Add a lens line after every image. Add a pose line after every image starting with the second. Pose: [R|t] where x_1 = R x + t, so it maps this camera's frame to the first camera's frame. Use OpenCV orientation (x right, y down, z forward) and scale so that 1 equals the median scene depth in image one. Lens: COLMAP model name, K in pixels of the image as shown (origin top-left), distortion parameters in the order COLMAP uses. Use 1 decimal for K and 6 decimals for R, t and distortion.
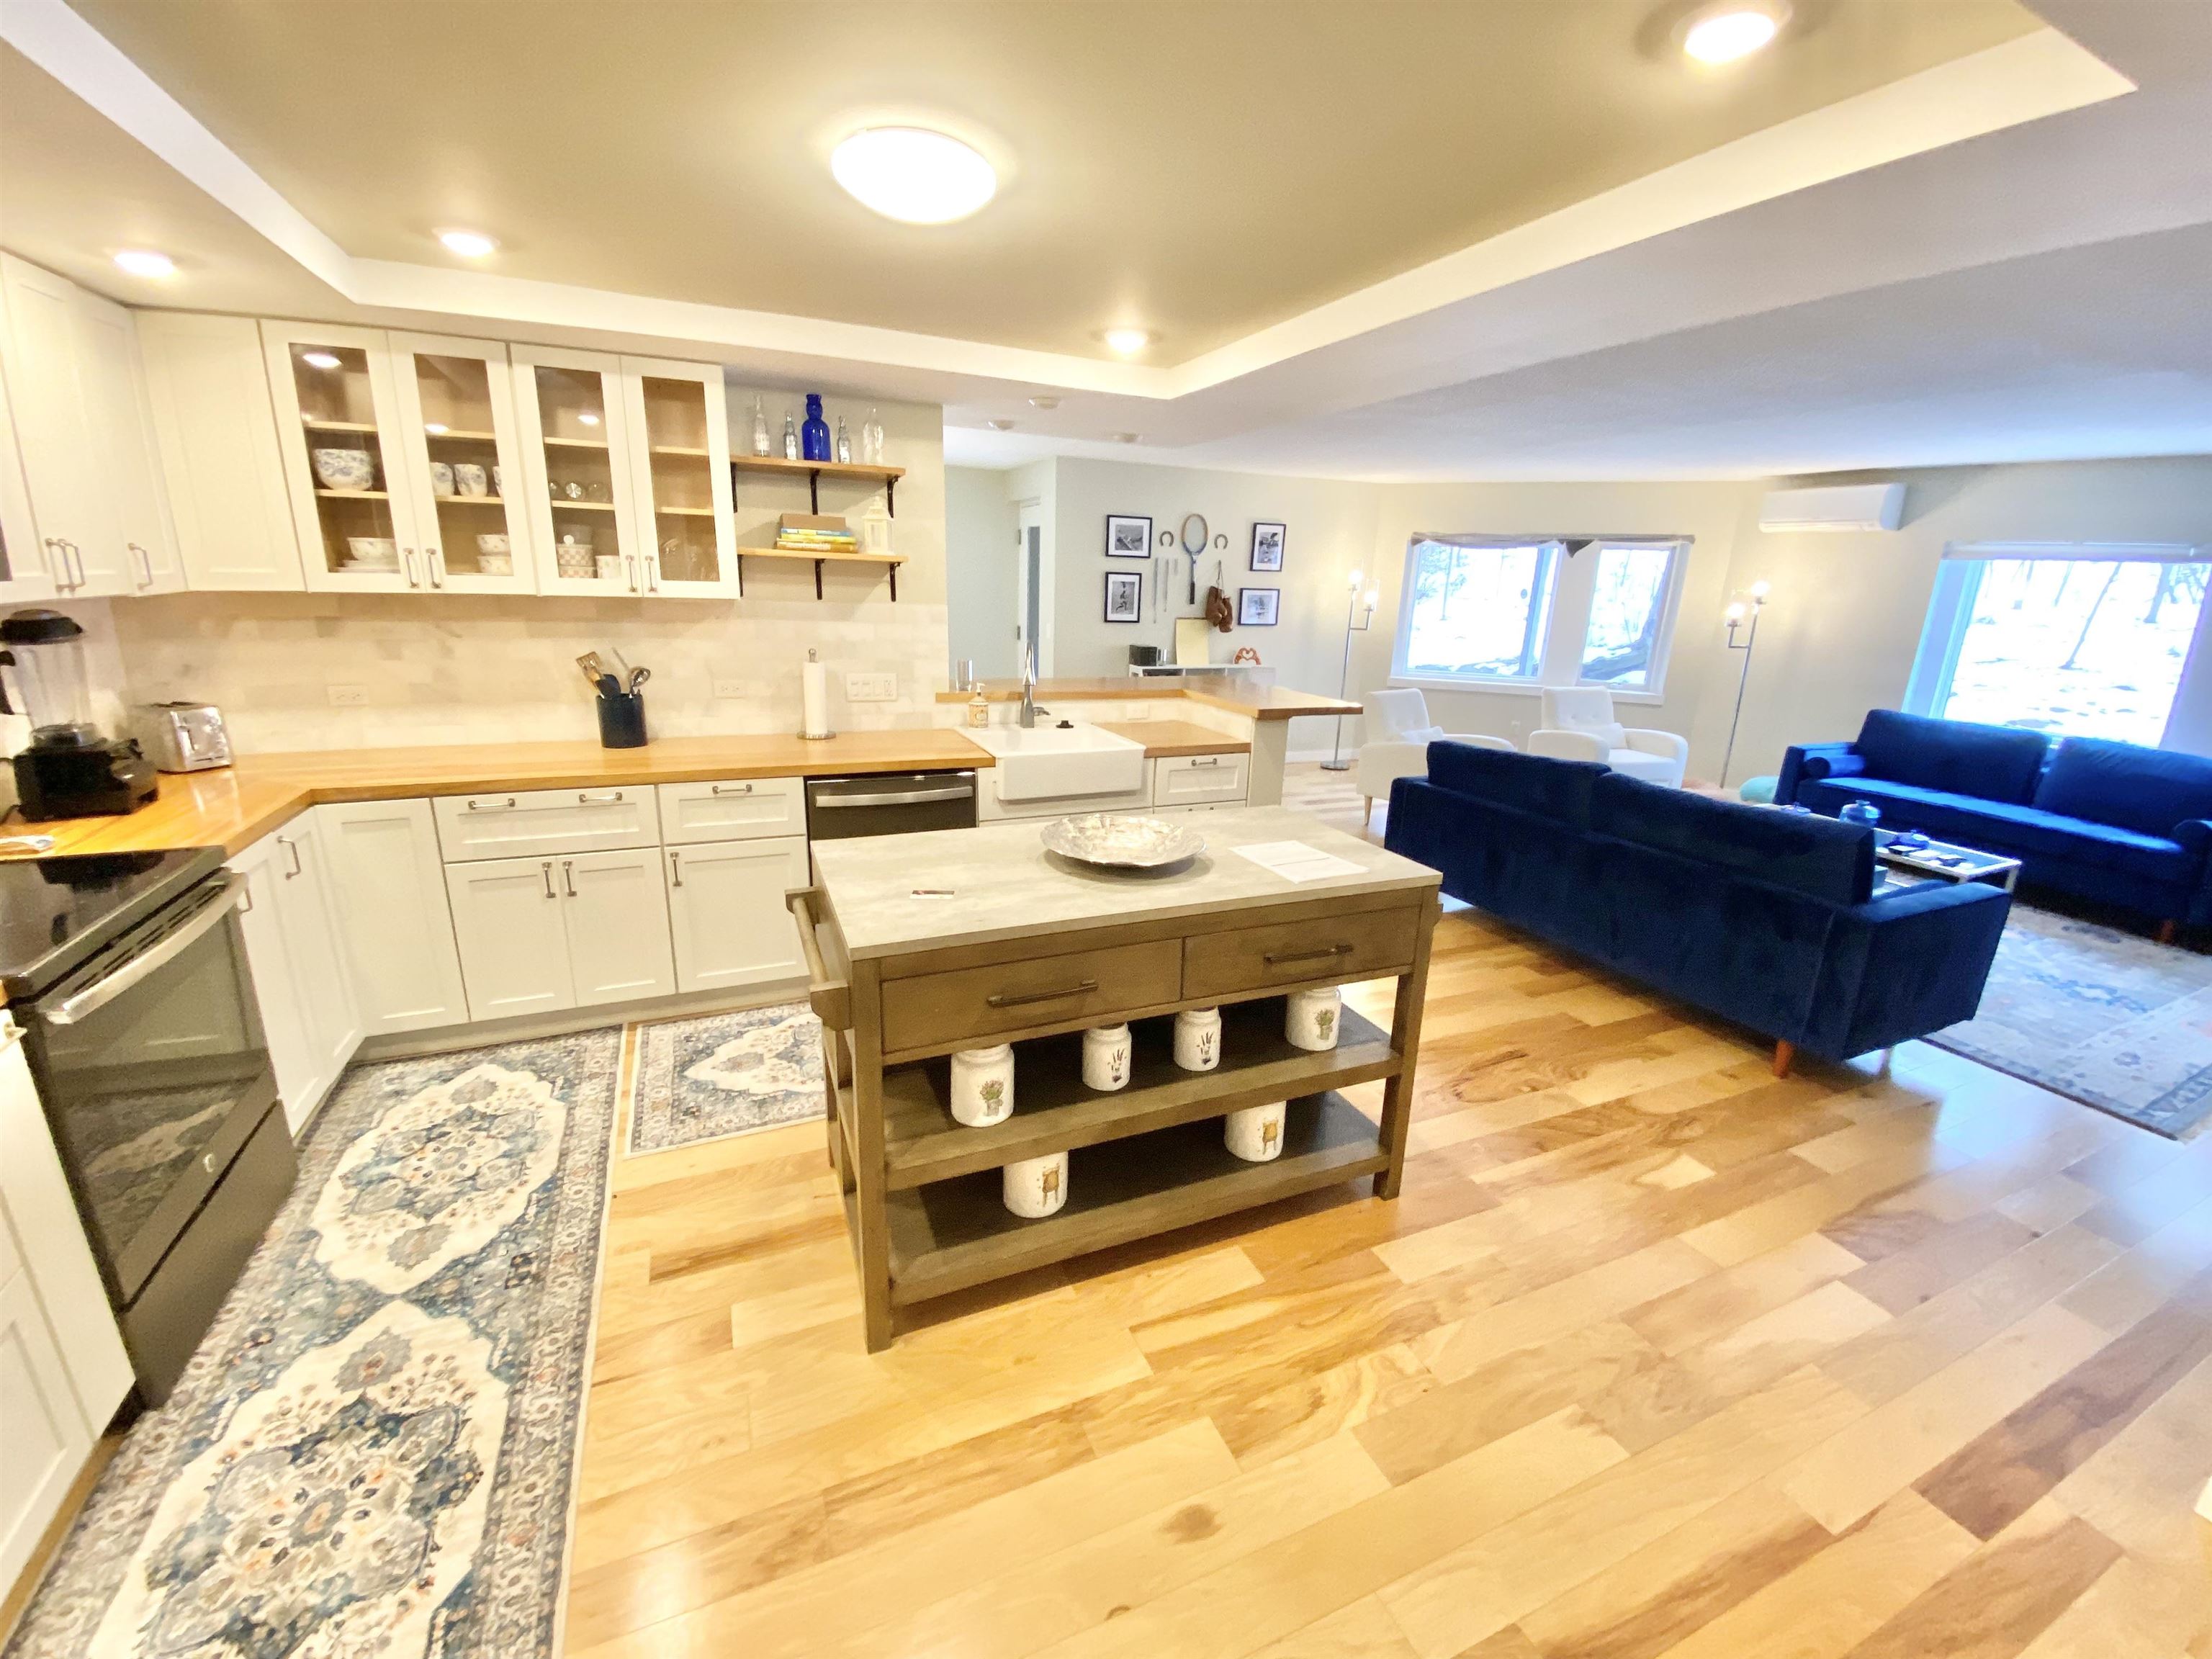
lens RADIAL K [[894.5, 0, 1117.1], [0, 894.5, 819.6], [0, 0, 1]] dist [0.015539, -0.017517]
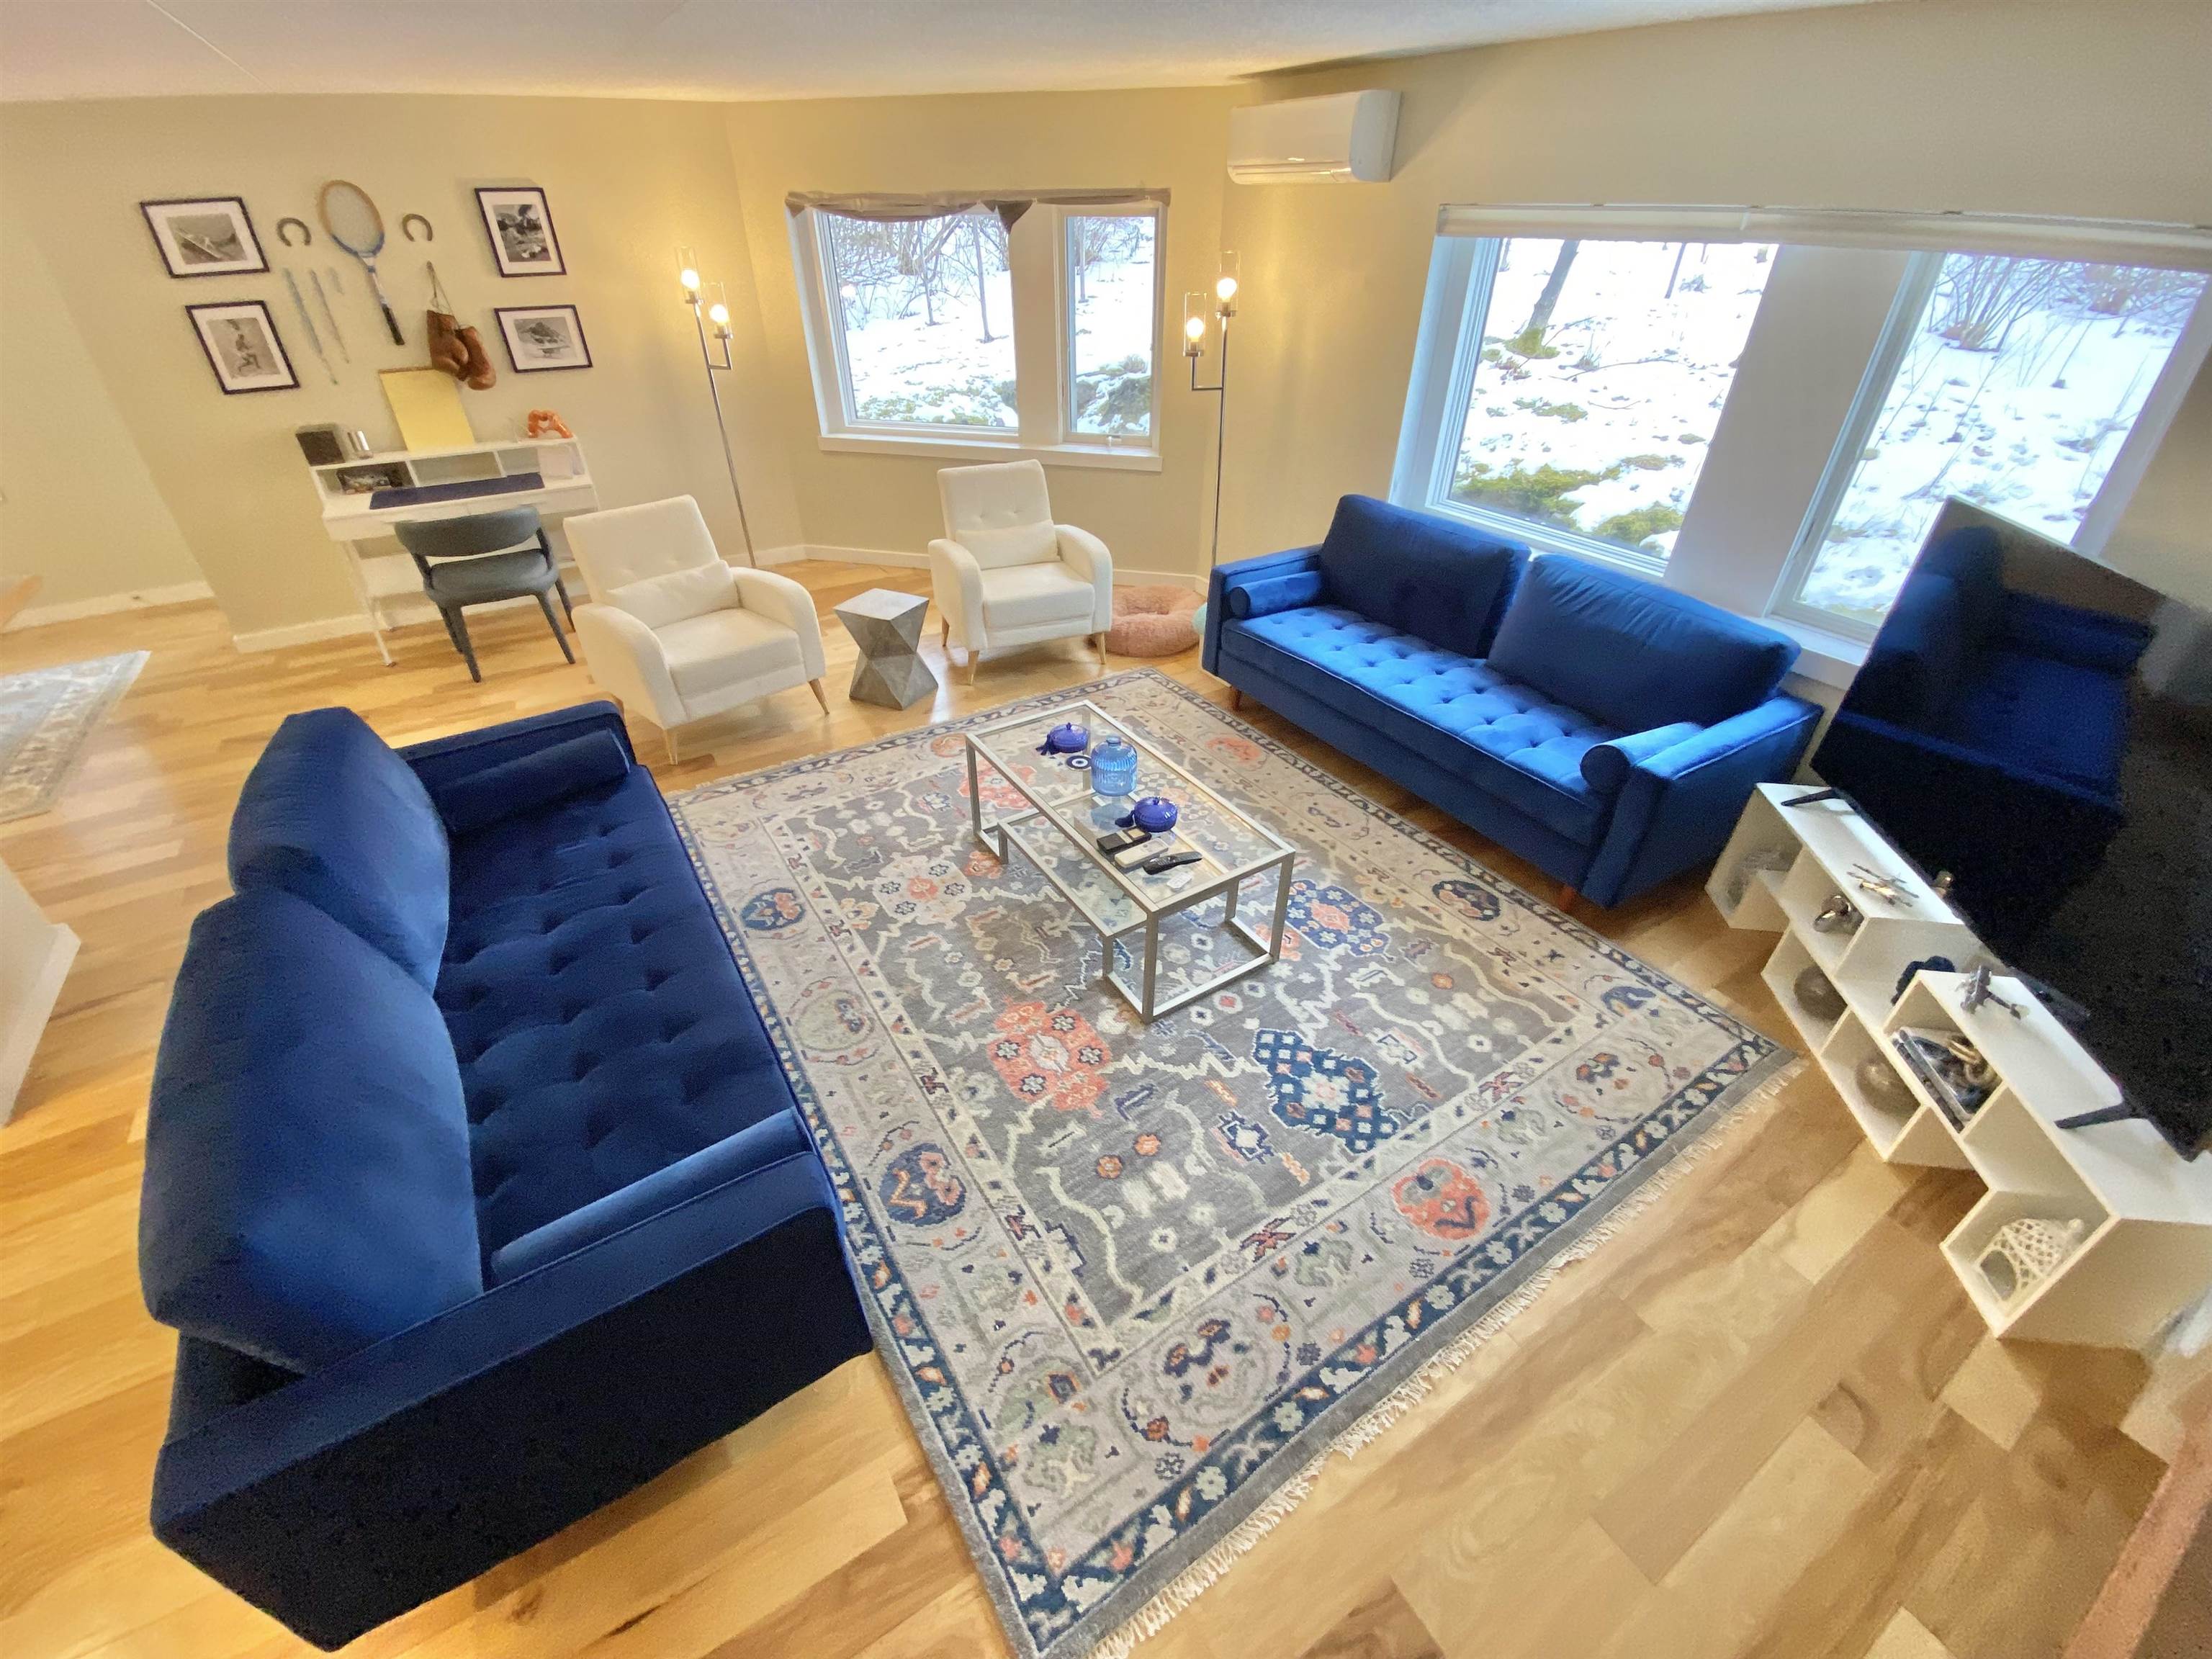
lens RADIAL K [[894.5, 0, 1122.6], [0, 894.5, 812.4], [0, 0, 1]] dist [0.015539, -0.017517]
pose [[0.988667, -0.107152, 0.105144, 1.082432], [0.067382, 0.942613, 0.327018, -0.241707], [-0.134151, -0.316227, 0.939151, 0.583736]]
